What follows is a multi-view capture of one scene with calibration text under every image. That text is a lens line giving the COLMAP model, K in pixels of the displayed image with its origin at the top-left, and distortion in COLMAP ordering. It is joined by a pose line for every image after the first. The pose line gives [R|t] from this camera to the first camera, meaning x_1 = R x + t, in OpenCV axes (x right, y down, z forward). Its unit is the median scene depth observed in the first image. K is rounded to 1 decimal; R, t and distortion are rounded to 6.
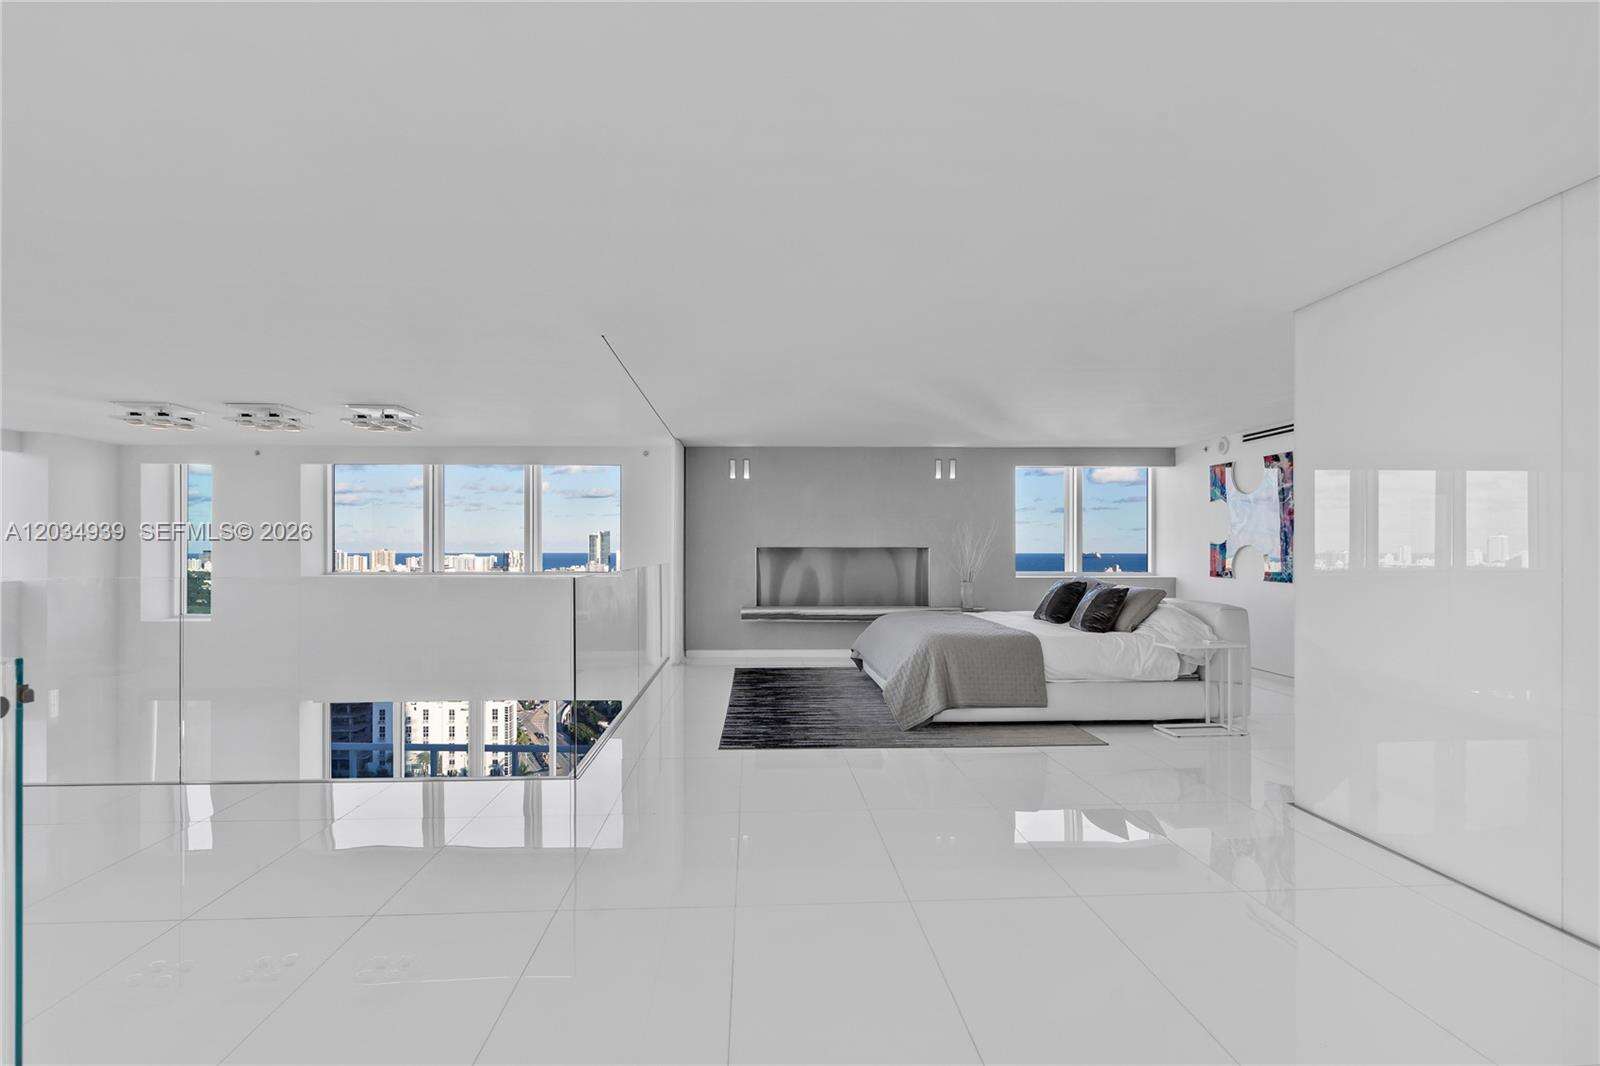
lens RADIAL K [[734.4, 0, 796.4], [0, 734.4, 552.1], [0, 0, 1]] dist [0.000631, 0.000424]
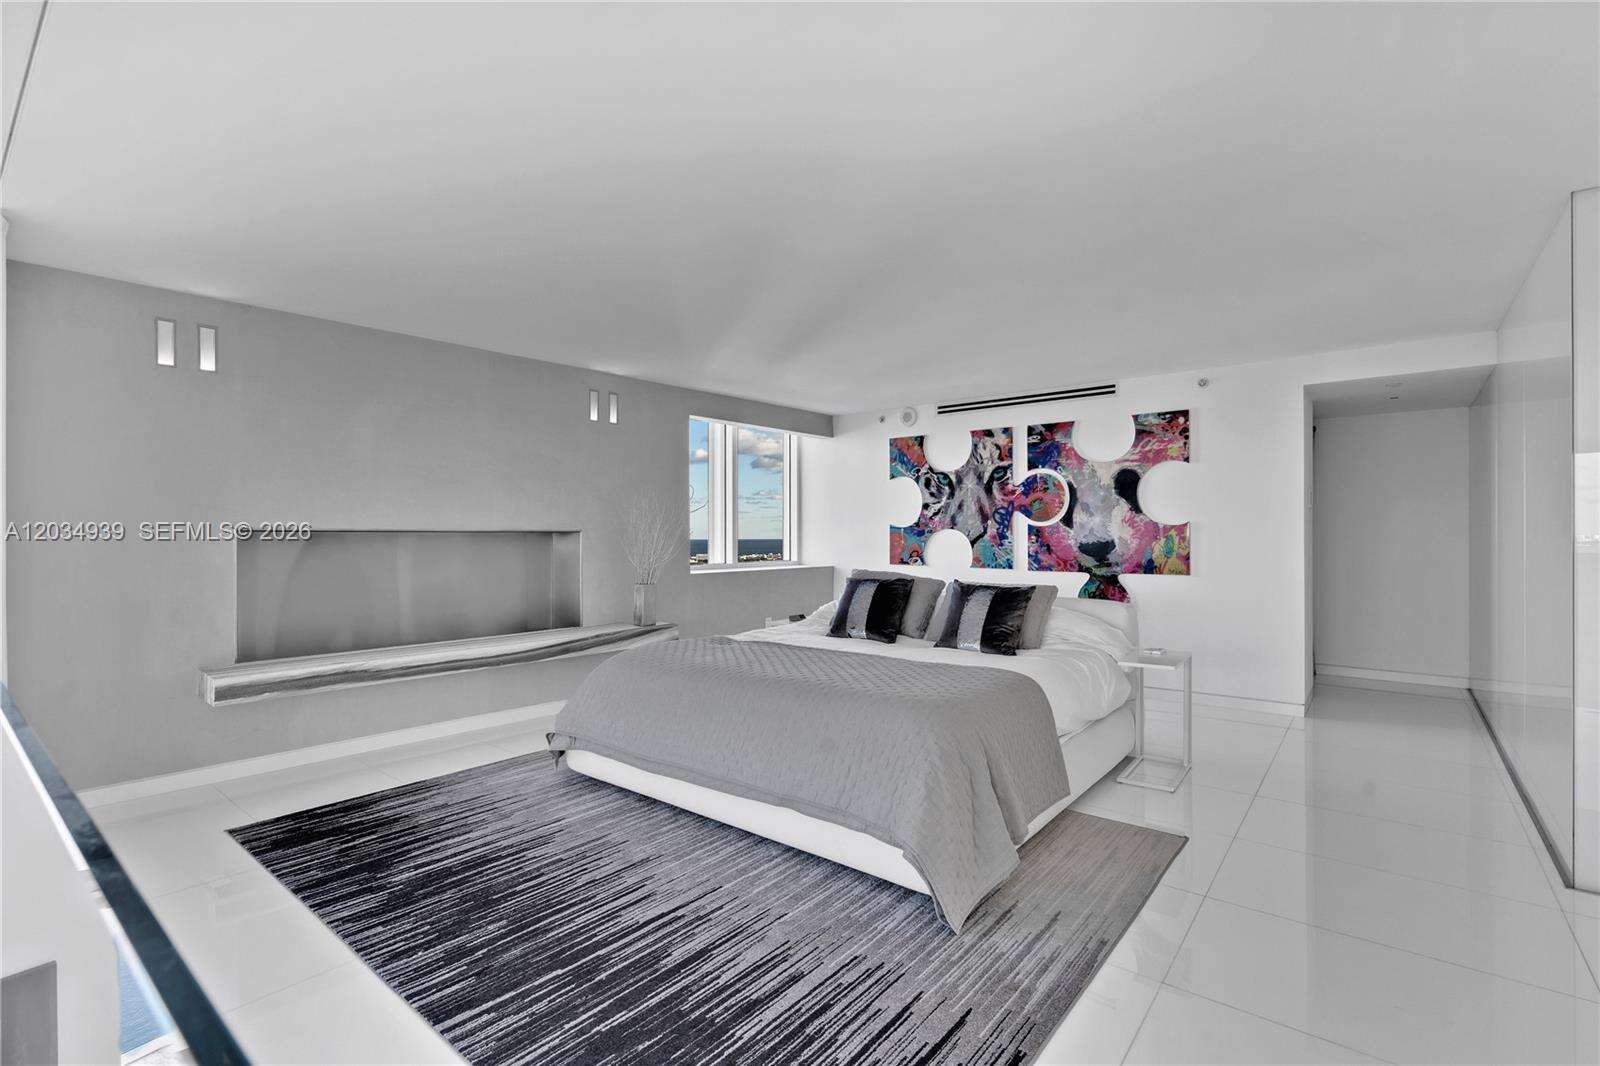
lens RADIAL K [[730.6, 0, 800.0], [0, 730.6, 533.0], [0, 0, 1]] dist [0.001275, 0.000274]
pose [[0.683352, -0.000914, 0.730089, -0.156590], [0.004640, 0.999984, -0.003091, -0.001768], [-0.730075, 0.005500, 0.683345, 0.496977]]
